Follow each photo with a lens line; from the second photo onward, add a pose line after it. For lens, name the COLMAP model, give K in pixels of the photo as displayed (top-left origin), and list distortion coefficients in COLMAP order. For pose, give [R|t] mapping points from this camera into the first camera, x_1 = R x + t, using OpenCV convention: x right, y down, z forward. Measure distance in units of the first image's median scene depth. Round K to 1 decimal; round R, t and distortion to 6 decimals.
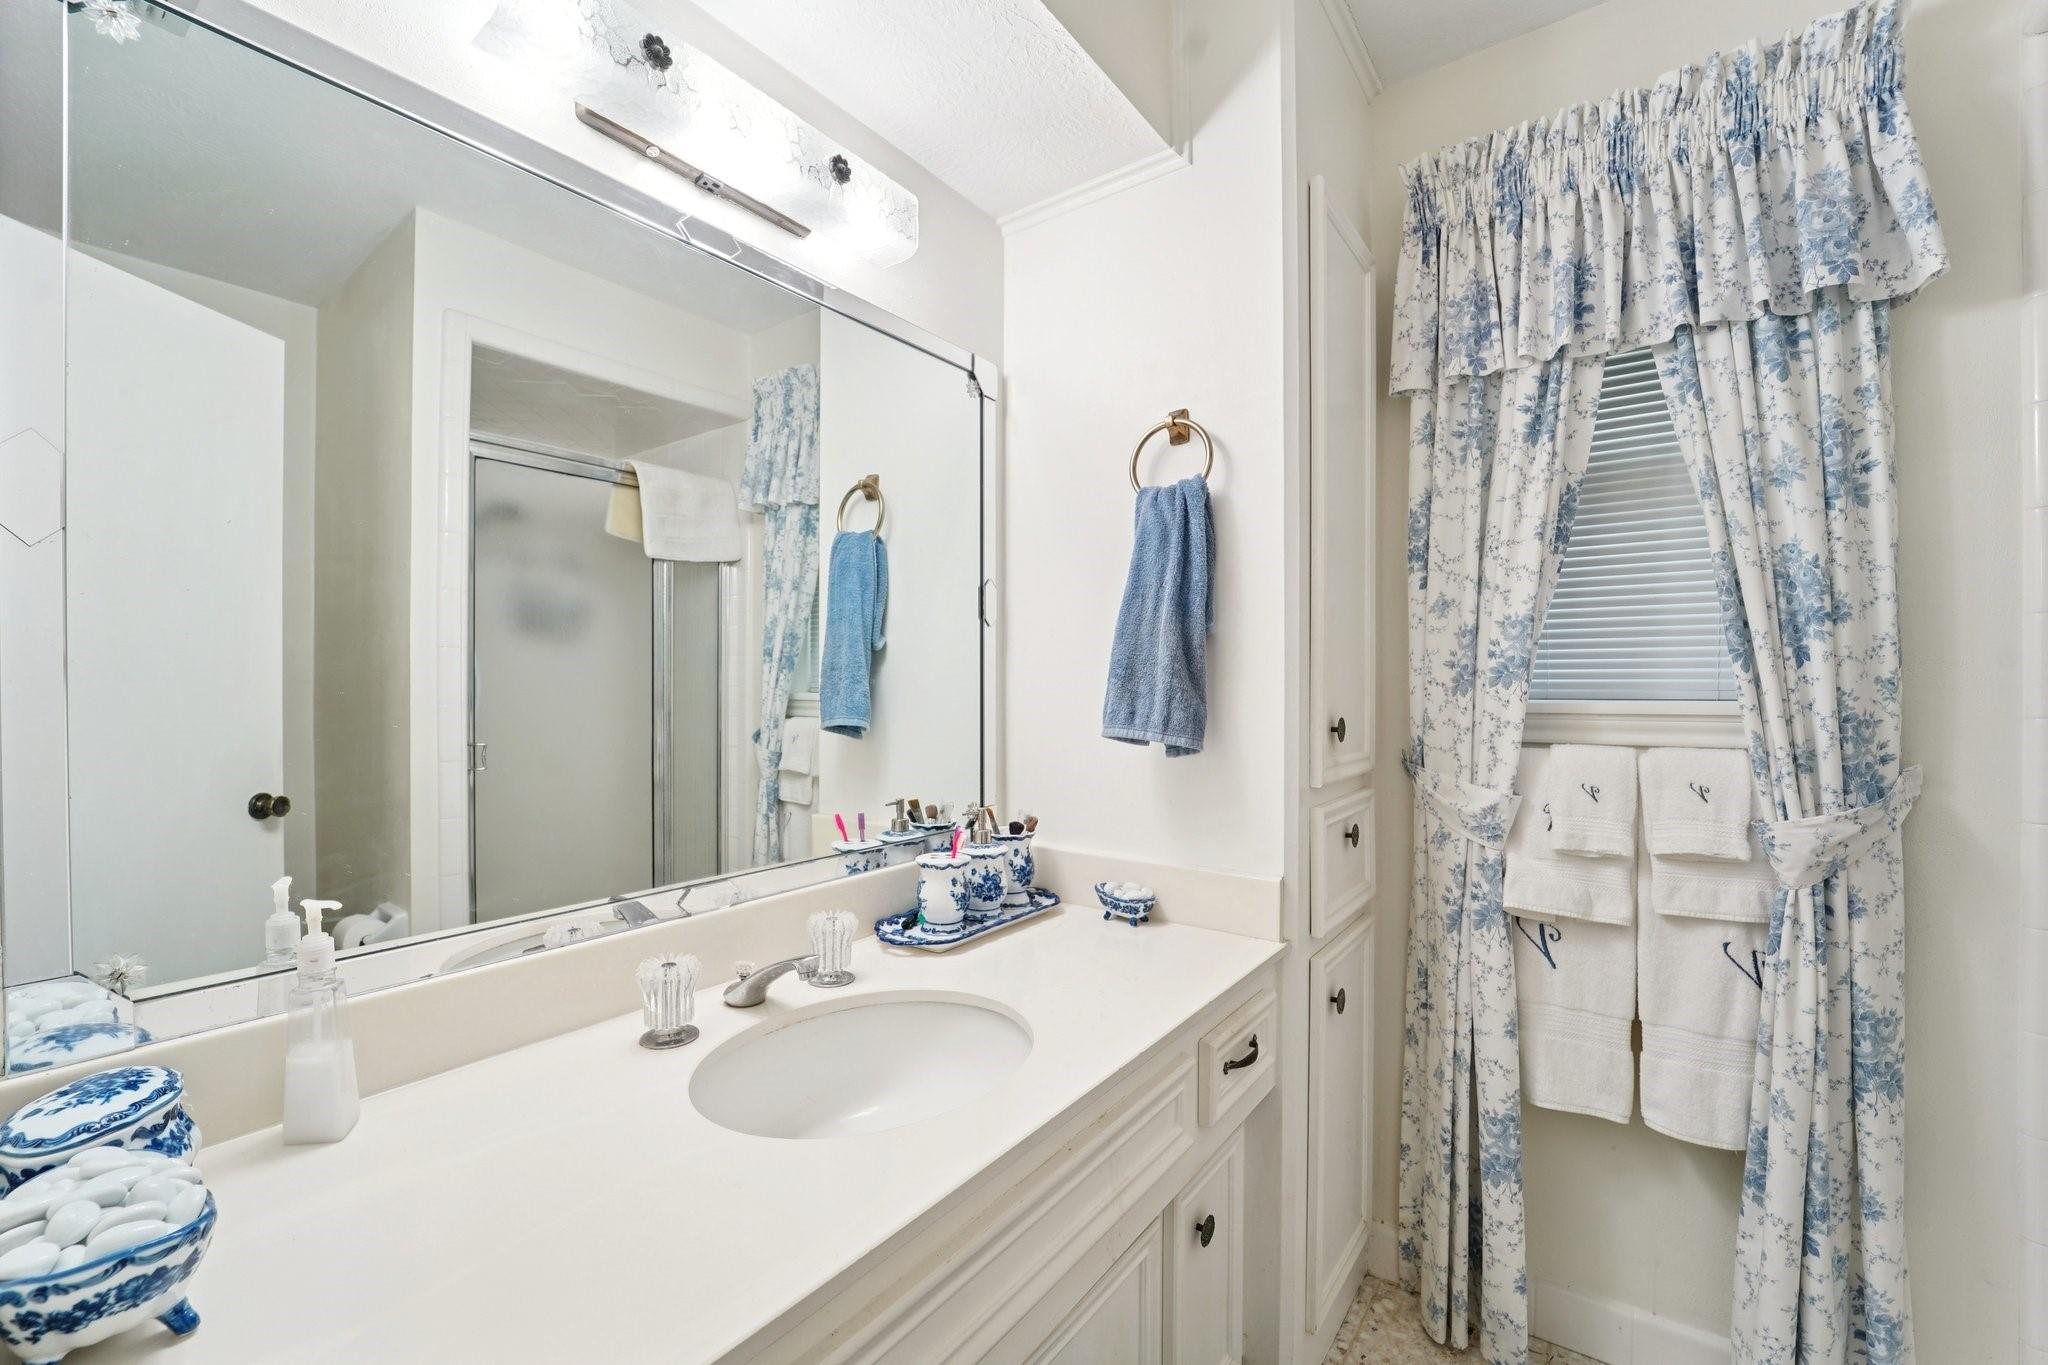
lens RADIAL K [[837.1, 0, 1020.8], [0, 837.1, 683.8], [0, 0, 1]] dist [-0.017326, -0.000800]
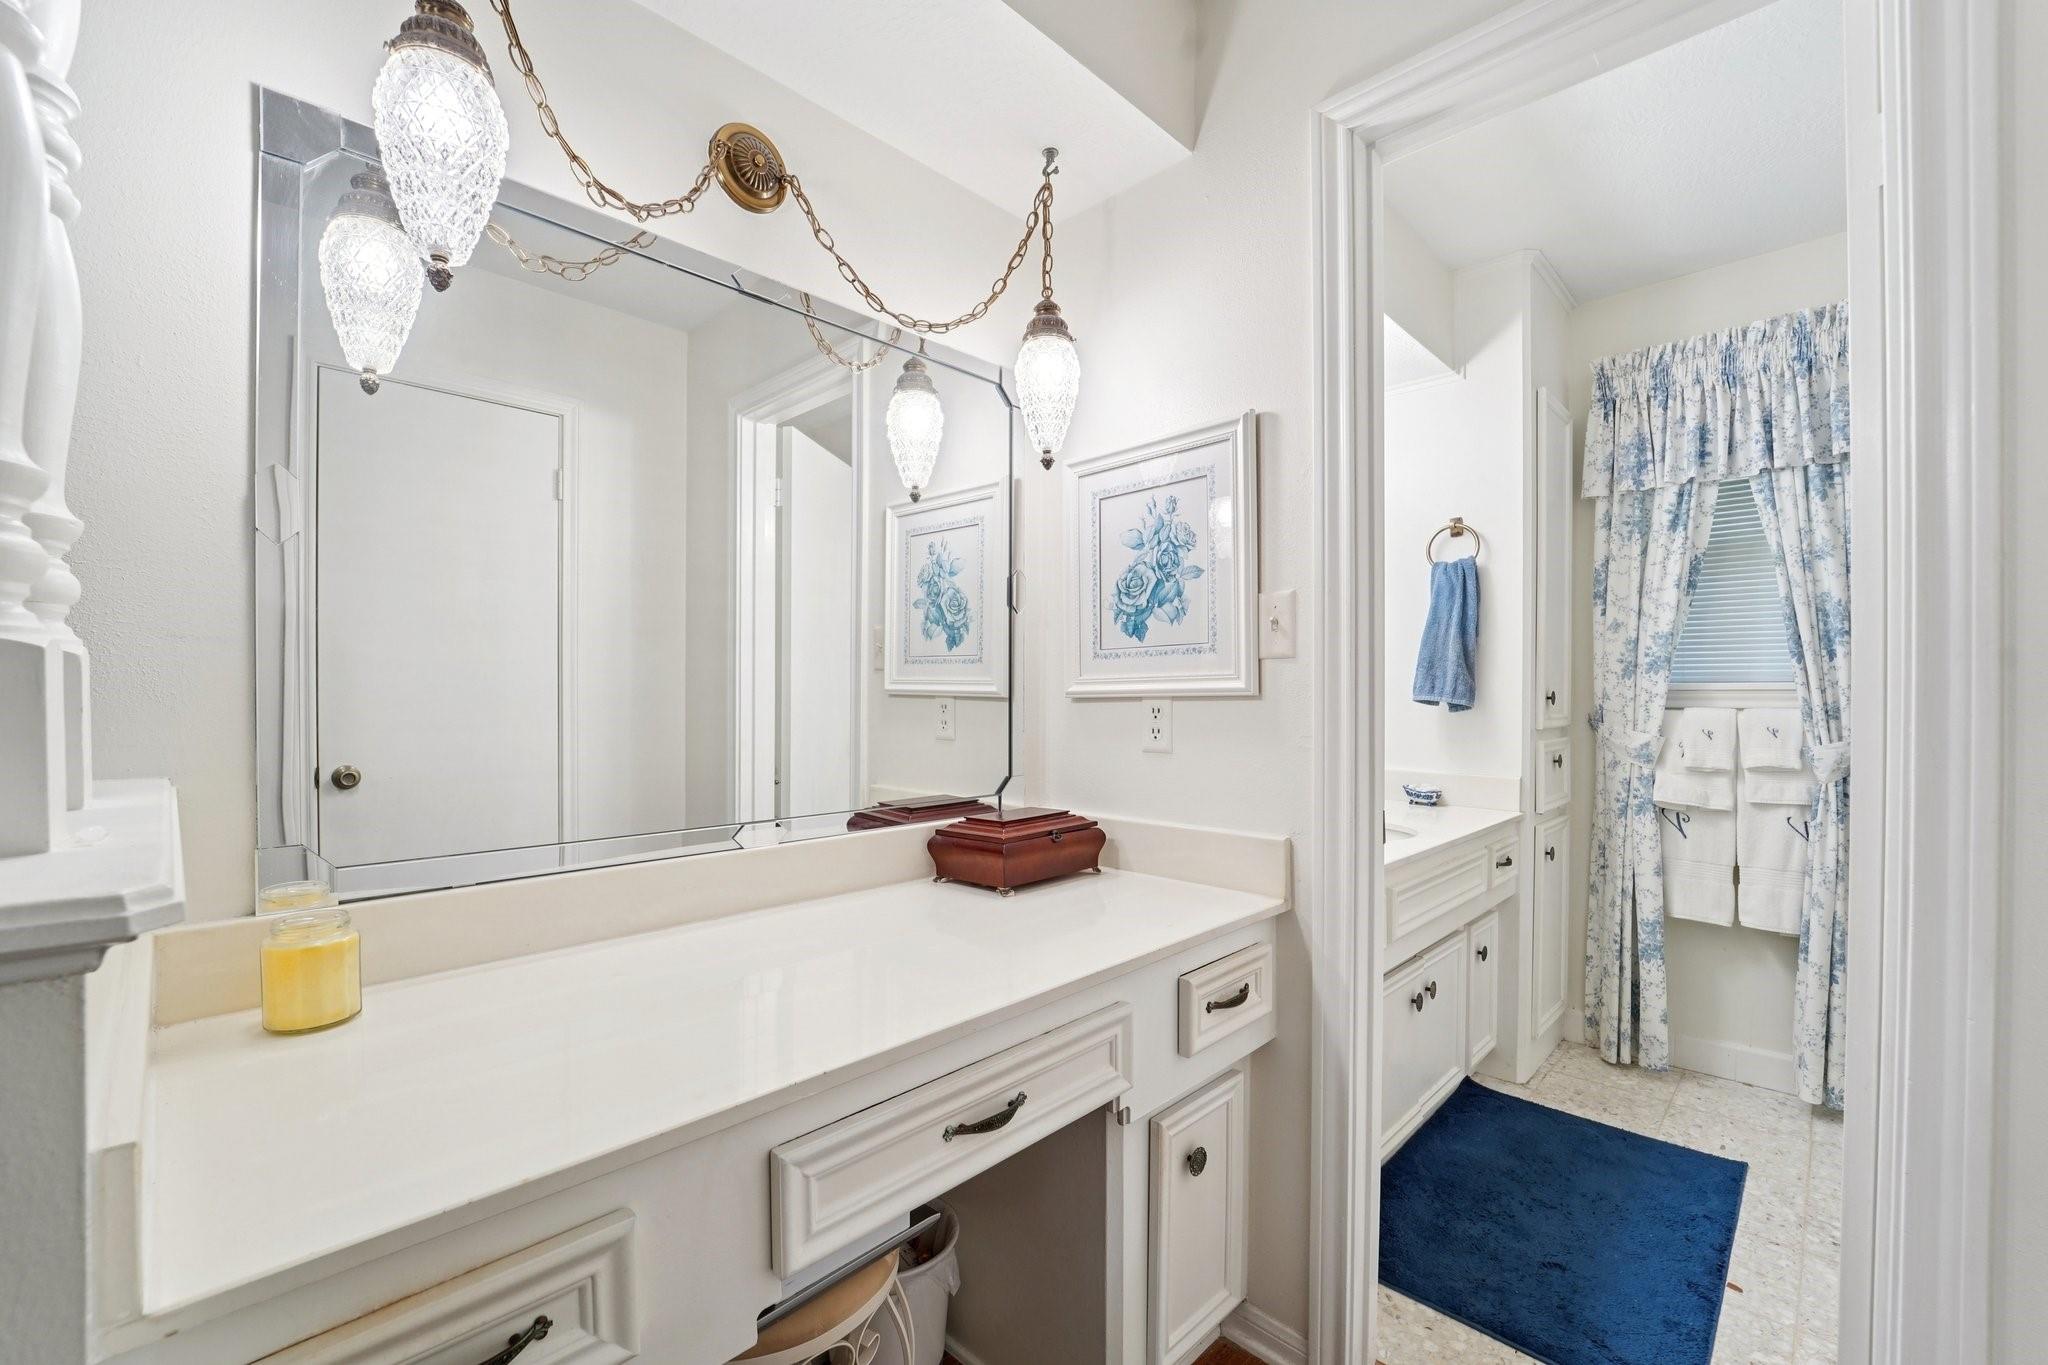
lens RADIAL K [[837.1, 0, 1028.9], [0, 837.1, 691.1], [0, 0, 1]] dist [-0.017326, -0.000800]
pose [[0.989791, 0.003575, -0.142479, -0.458745], [-0.003207, 0.999991, 0.002816, 0.039481], [0.142488, -0.002330, 0.989794, -0.887876]]
